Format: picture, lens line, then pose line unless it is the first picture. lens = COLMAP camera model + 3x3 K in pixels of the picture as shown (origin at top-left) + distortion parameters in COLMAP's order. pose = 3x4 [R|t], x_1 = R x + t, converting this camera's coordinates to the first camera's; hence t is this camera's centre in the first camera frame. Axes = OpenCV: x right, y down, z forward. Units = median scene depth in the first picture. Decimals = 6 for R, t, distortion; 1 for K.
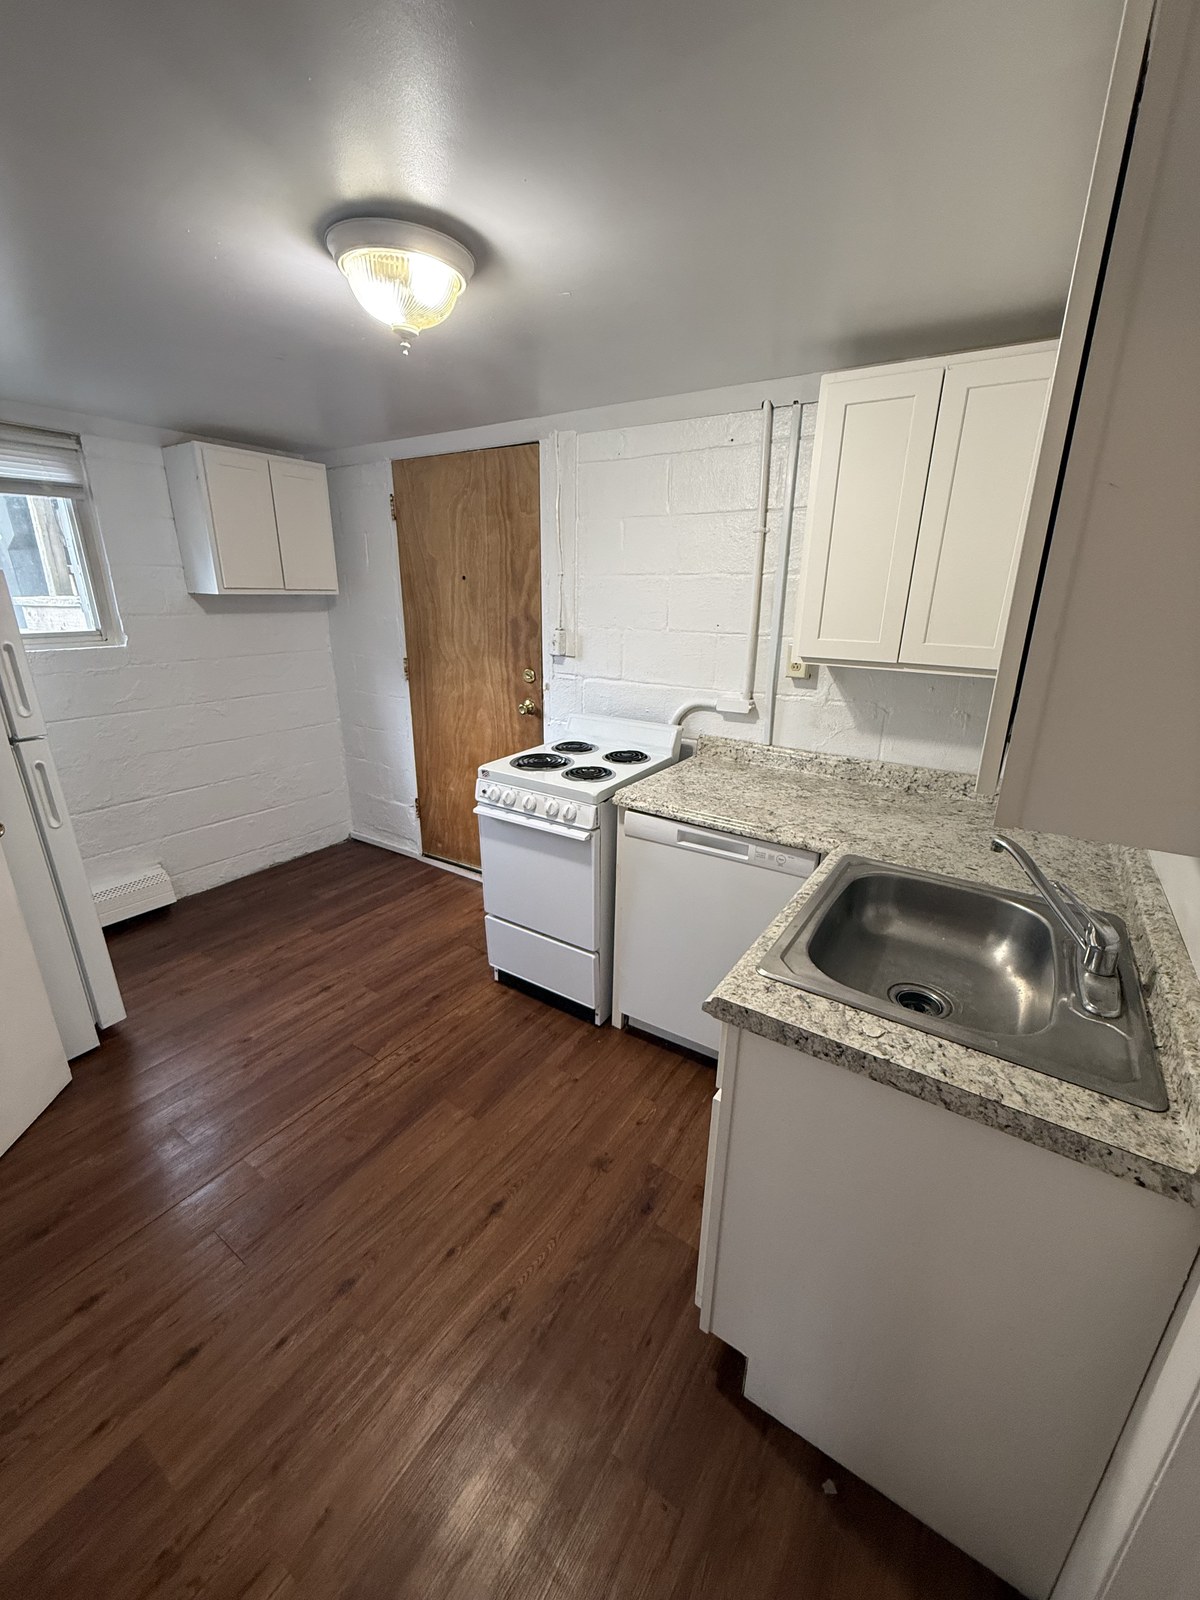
lens RADIAL K [[639.8, 0, 599.8], [0, 639.8, 801.3], [0, 0, 1]] dist [-0.000748, -0.000053]
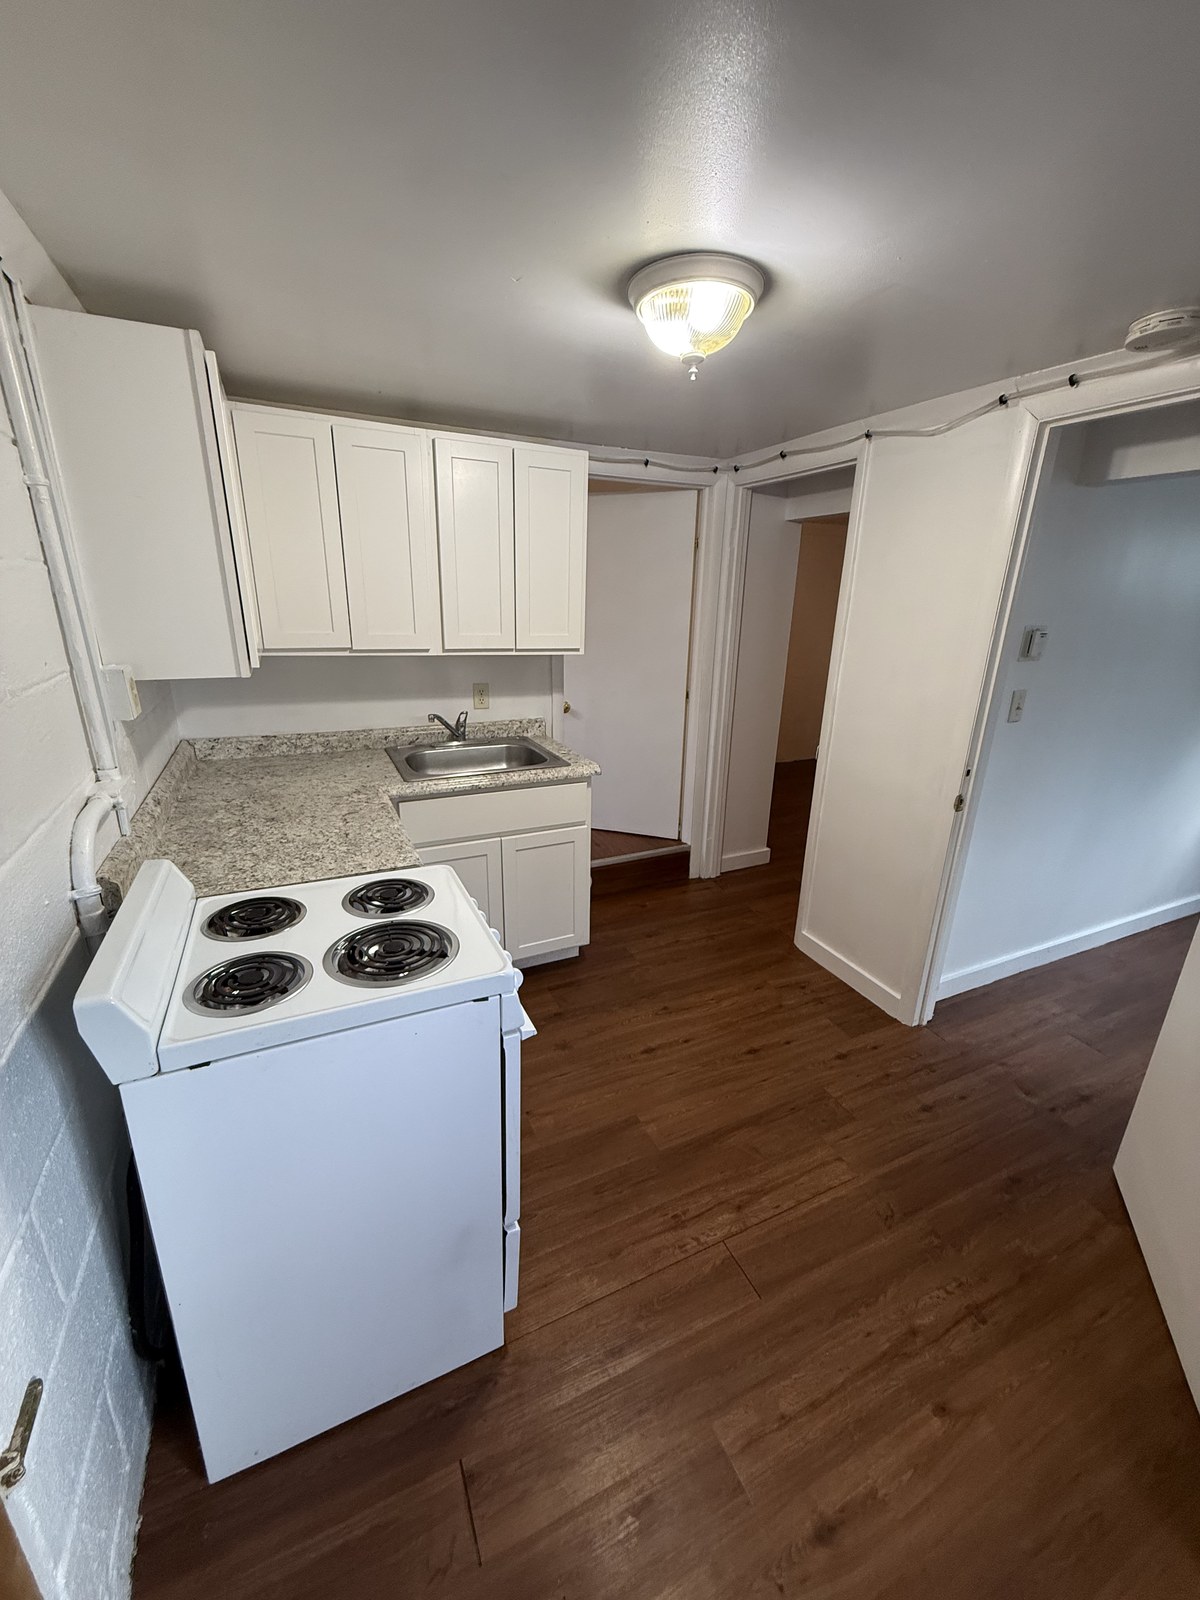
lens RADIAL K [[639.8, 0, 599.2], [0, 639.8, 800.3], [0, 0, 1]] dist [-0.000748, -0.000053]
pose [[-0.855647, -0.188290, 0.482094, -0.533164], [0.135572, 0.817411, 0.559875, -0.493989], [-0.499488, 0.544414, -0.673889, 1.425718]]
